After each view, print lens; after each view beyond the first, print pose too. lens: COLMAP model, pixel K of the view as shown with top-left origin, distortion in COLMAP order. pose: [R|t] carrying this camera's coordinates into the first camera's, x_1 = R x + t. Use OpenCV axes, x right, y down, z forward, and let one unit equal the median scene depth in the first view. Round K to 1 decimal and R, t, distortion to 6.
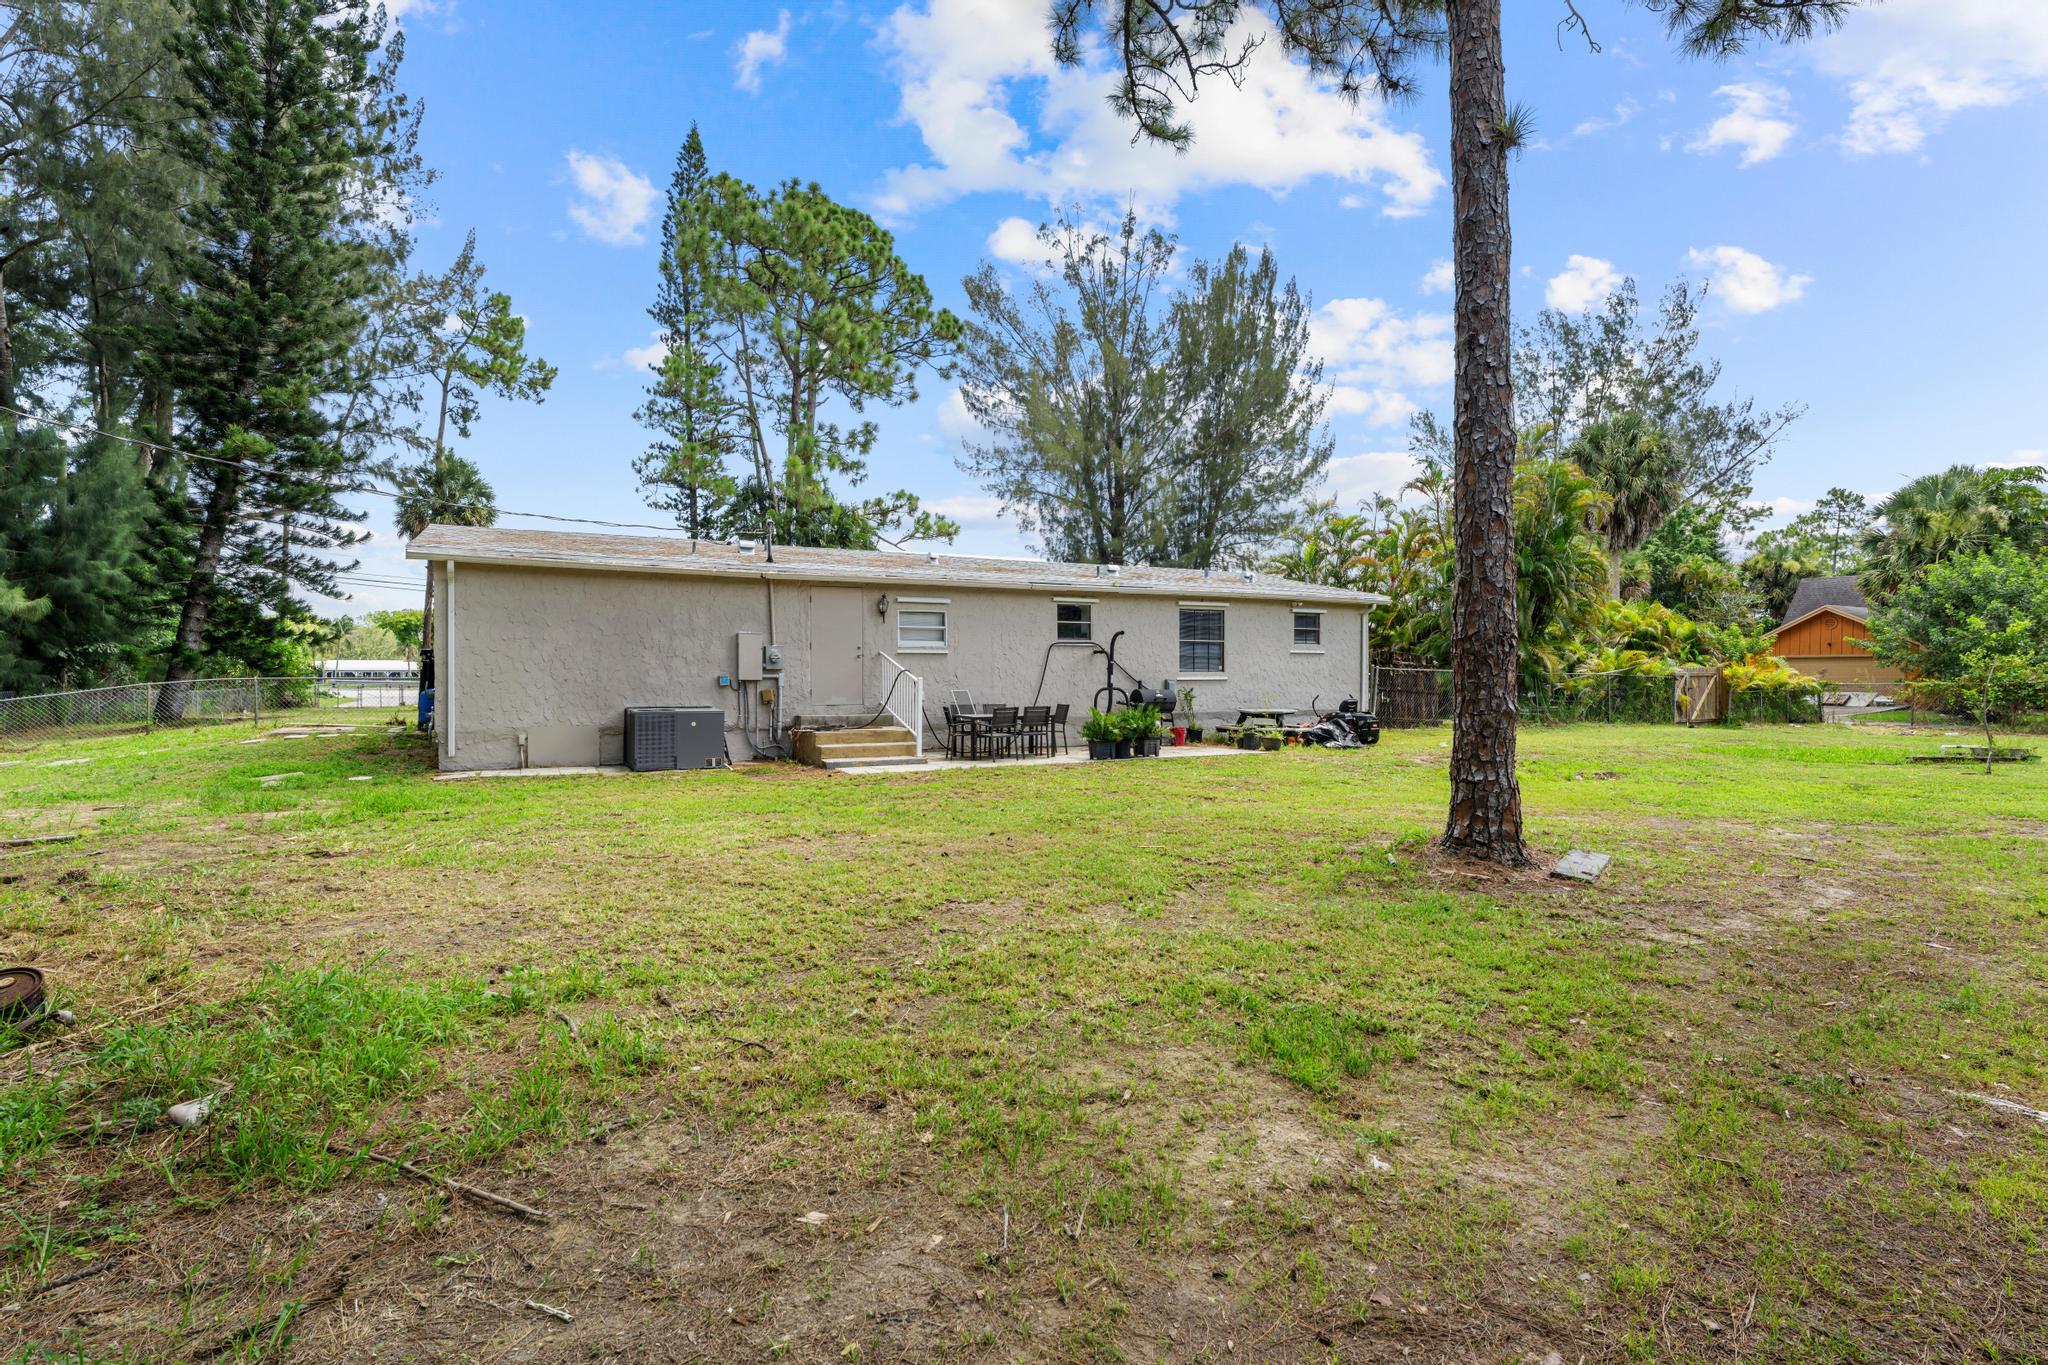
lens RADIAL K [[991.1, 0, 1025.8], [0, 991.1, 684.0], [0, 0, 1]] dist [-0.001213, 0.000248]
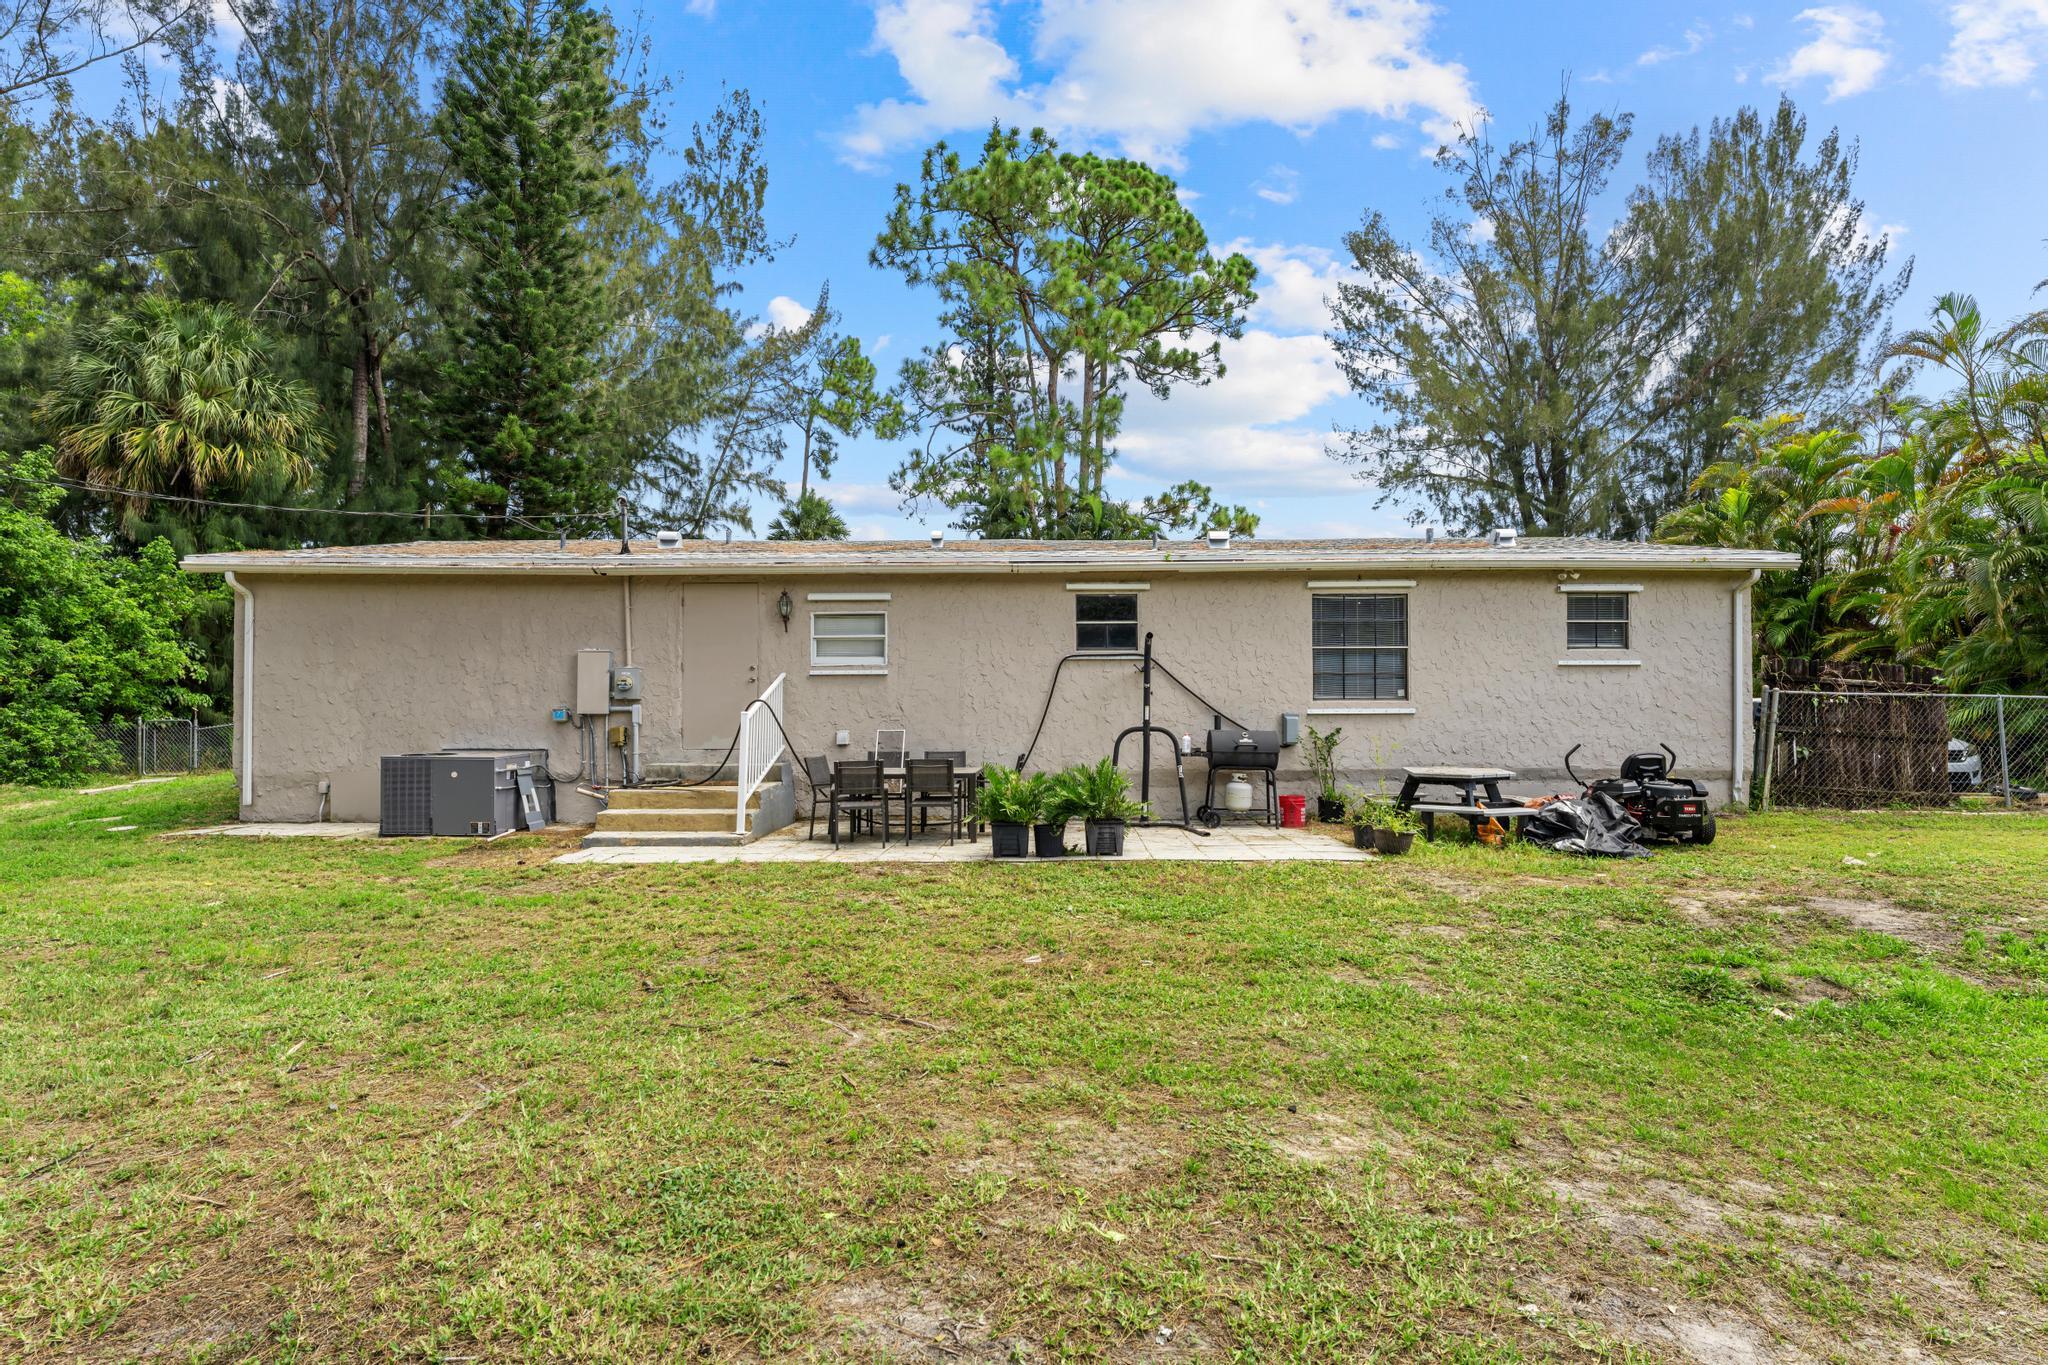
lens RADIAL K [[991.1, 0, 1026.7], [0, 991.1, 689.4], [0, 0, 1]] dist [-0.001213, 0.000248]
pose [[0.885004, -0.007225, -0.465528, 0.140778], [-0.001956, 0.999813, -0.019234, -0.003664], [0.465580, 0.017933, 0.884824, 0.200054]]
